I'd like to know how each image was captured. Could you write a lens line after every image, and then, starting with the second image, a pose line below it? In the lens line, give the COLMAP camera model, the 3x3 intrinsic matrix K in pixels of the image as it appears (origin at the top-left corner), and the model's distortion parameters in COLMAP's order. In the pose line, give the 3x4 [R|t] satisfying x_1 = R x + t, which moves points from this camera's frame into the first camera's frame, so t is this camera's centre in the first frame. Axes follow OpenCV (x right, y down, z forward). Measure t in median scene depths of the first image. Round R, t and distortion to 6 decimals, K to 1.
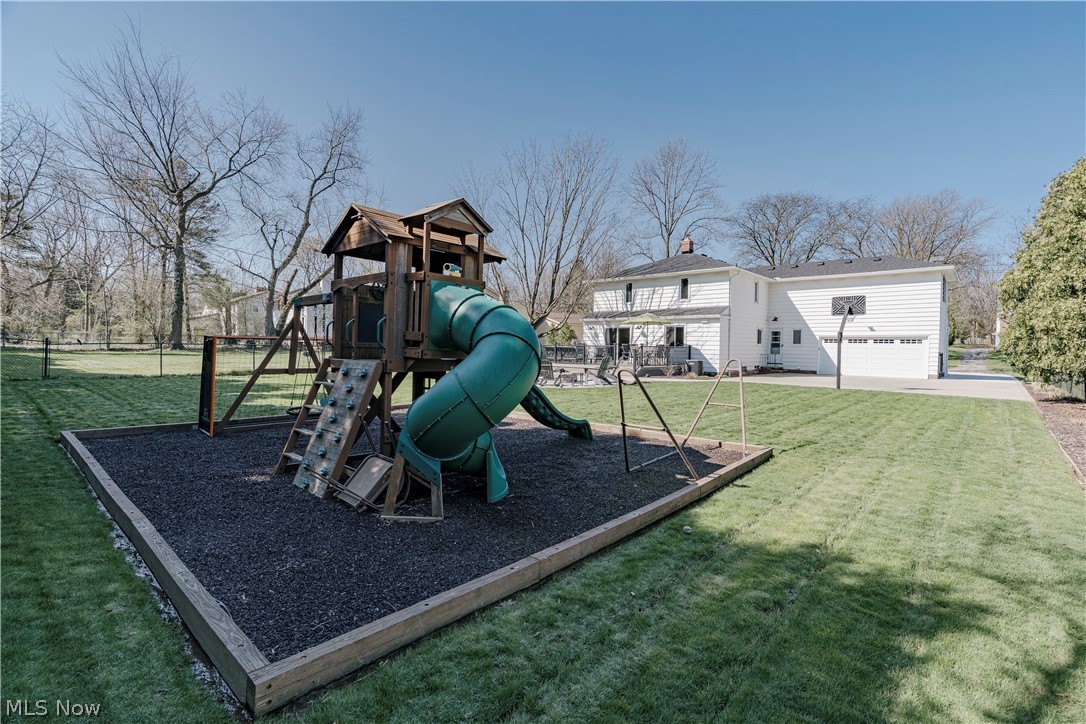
lens RADIAL K [[498.8, 0, 542.6], [0, 498.8, 356.7], [0, 0, 1]] dist [0.000936, 0.000108]
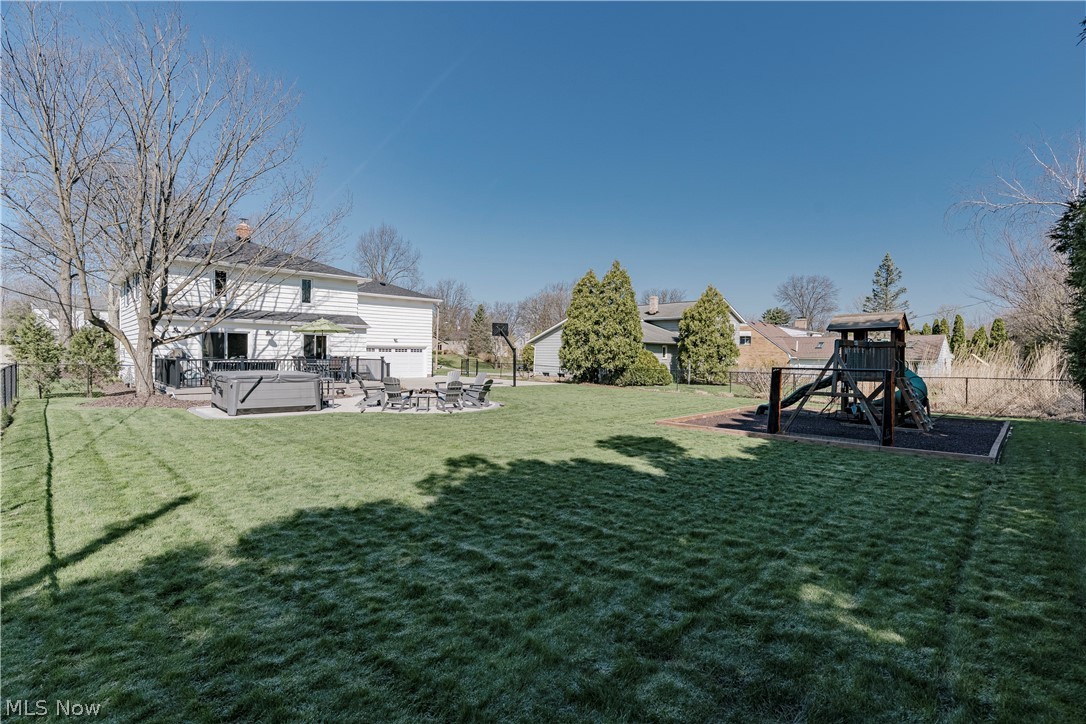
lens RADIAL K [[498.8, 0, 542.6], [0, 498.8, 360.0], [0, 0, 1]] dist [0.000936, 0.000108]
pose [[0.067696, -0.025785, 0.997373, -0.563833], [0.013161, 0.999602, 0.024950, -0.032393], [-0.997619, 0.011438, 0.068009, 0.528375]]
